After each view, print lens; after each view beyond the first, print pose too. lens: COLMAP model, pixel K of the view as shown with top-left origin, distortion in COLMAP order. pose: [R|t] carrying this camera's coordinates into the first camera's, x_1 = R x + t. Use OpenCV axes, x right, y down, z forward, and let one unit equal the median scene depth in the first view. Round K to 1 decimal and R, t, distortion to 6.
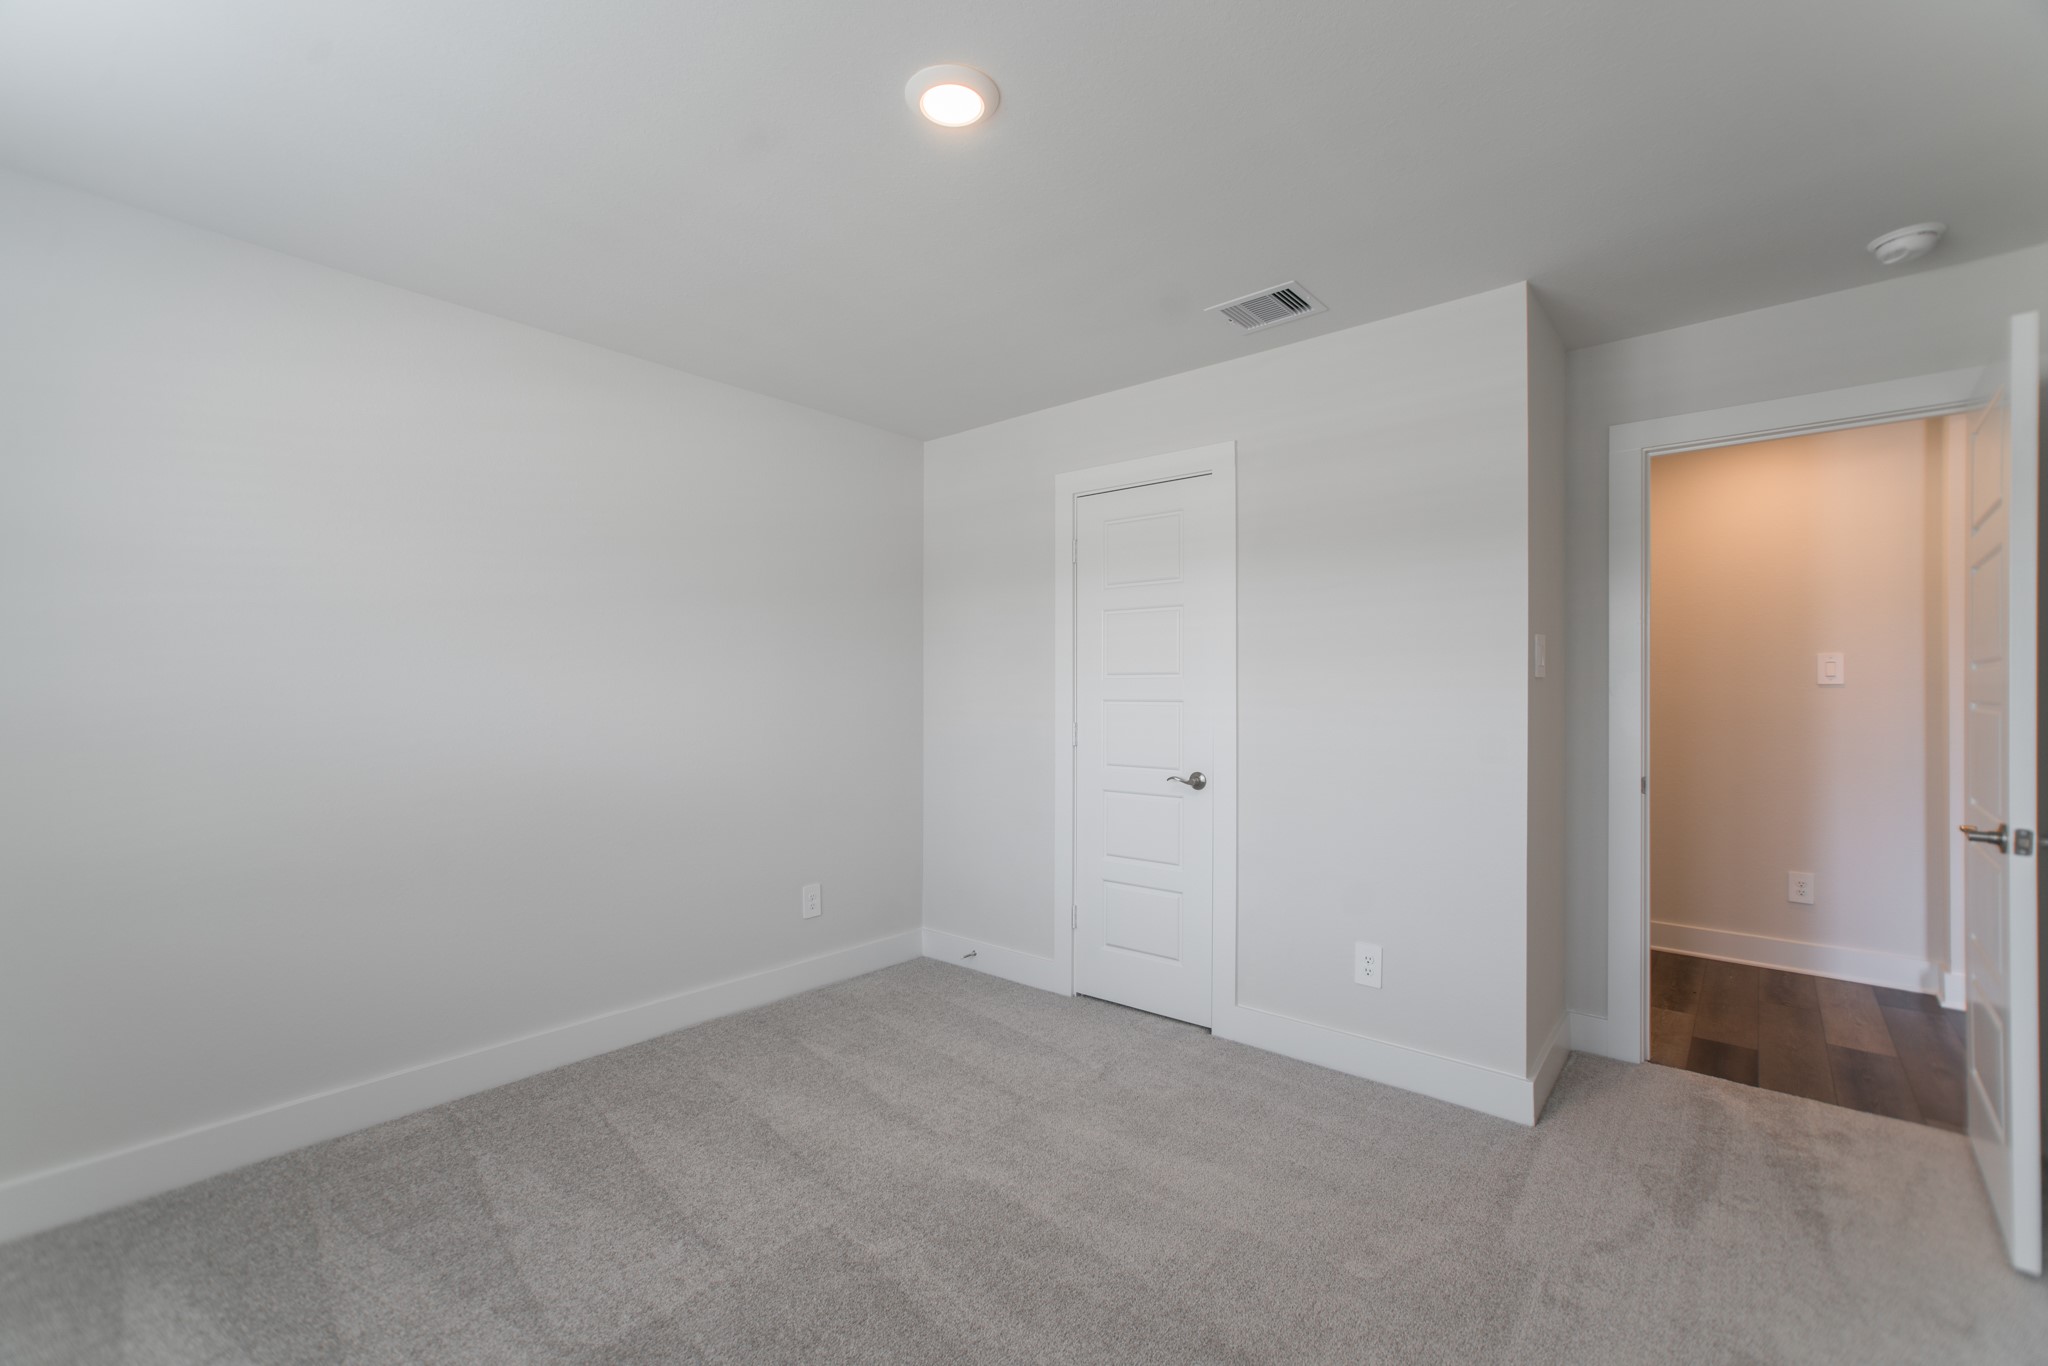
lens RADIAL K [[858.9, 0, 1016.7], [0, 858.9, 679.1], [0, 0, 1]] dist [-0.027651, 0.015745]
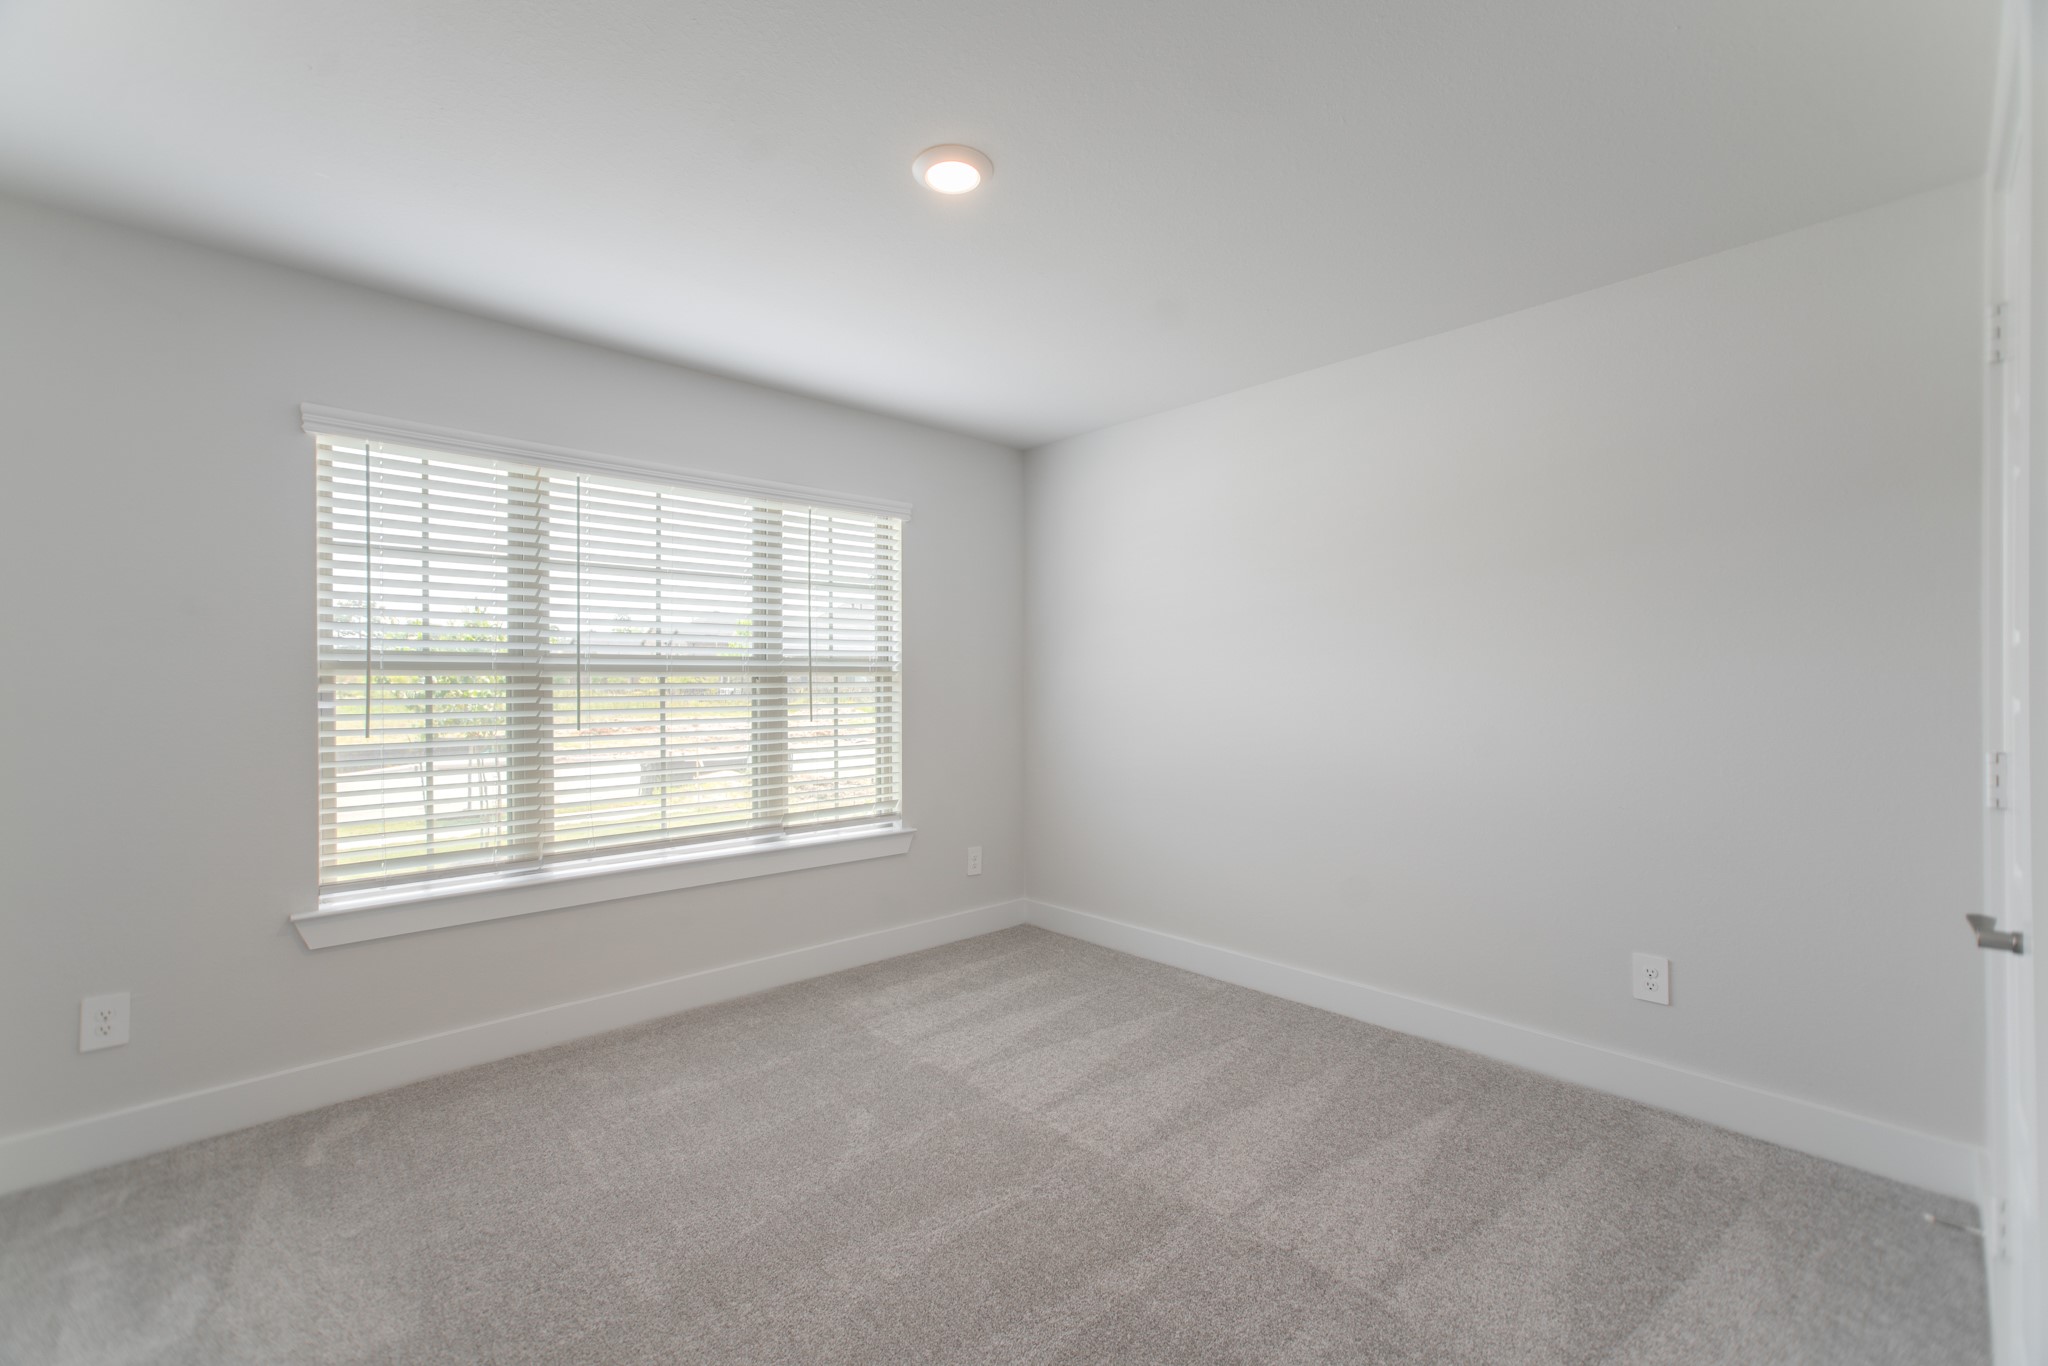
lens RADIAL K [[858.9, 0, 1016.7], [0, 858.9, 679.1], [0, 0, 1]] dist [-0.027651, 0.015745]
pose [[-0.088665, 0.006083, -0.996043, 0.706465], [0.018503, 0.999819, 0.004459, 0.001202], [0.995890, -0.018034, -0.088761, 0.779086]]
